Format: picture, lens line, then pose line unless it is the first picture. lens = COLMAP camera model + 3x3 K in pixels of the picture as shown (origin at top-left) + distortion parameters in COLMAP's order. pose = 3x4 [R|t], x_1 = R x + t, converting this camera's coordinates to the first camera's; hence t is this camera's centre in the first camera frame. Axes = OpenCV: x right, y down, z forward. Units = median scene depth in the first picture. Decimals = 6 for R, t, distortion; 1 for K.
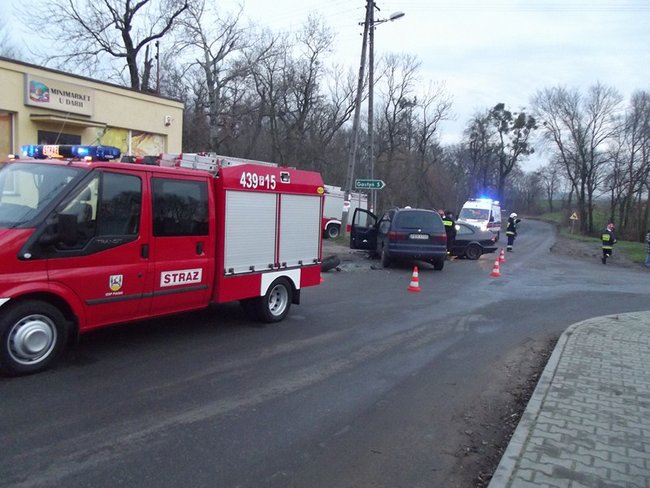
lens RADIAL K [[568.3, 0, 327.5], [0, 568.3, 247.6], [0, 0, 1]] dist [-0.034265, 0.002846]
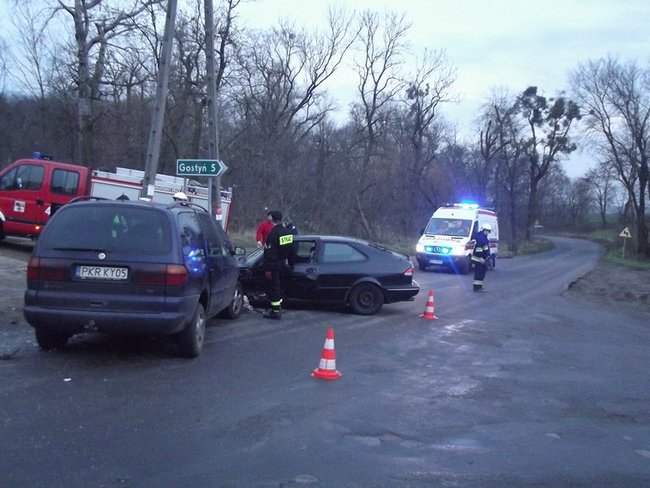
lens RADIAL K [[662.2, 0, 325.0], [0, 662.2, 244.0], [0, 0, 1]] dist [0.065321, 0.008399]
pose [[0.999589, 0.004473, -0.028309, 0.115856], [-0.005606, 0.999182, -0.040054, -0.007885], [0.028106, 0.040196, 0.998796, 0.208386]]
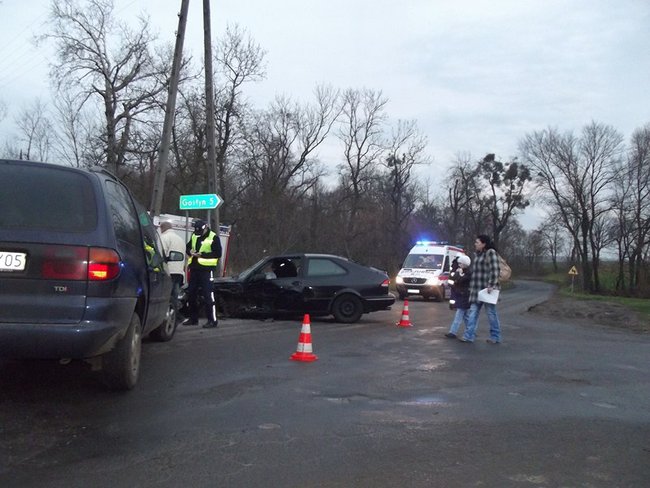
lens RADIAL K [[568.3, 0, 327.5], [0, 568.3, 247.6], [0, 0, 1]] dist [-0.034265, 0.002846]
pose [[0.999698, -0.018226, -0.016472, 0.120943], [0.016101, 0.992517, -0.121040, 0.007452], [0.018555, 0.120738, 0.992511, 0.223253]]
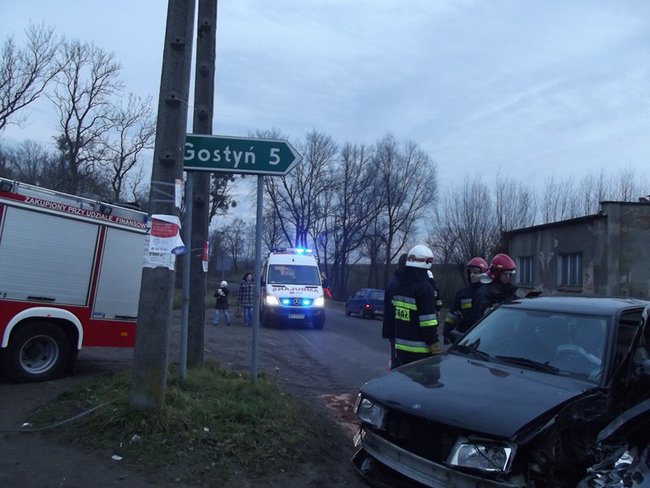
lens RADIAL K [[555.9, 0, 342.0], [0, 555.9, 244.5], [0, 0, 1]] dist [-0.012111, -0.006091]
pose [[0.813291, 0.012660, 0.581719, -0.013728], [0.055319, 0.993552, -0.098963, -0.026308], [-0.579221, 0.112666, 0.807347, 0.434677]]
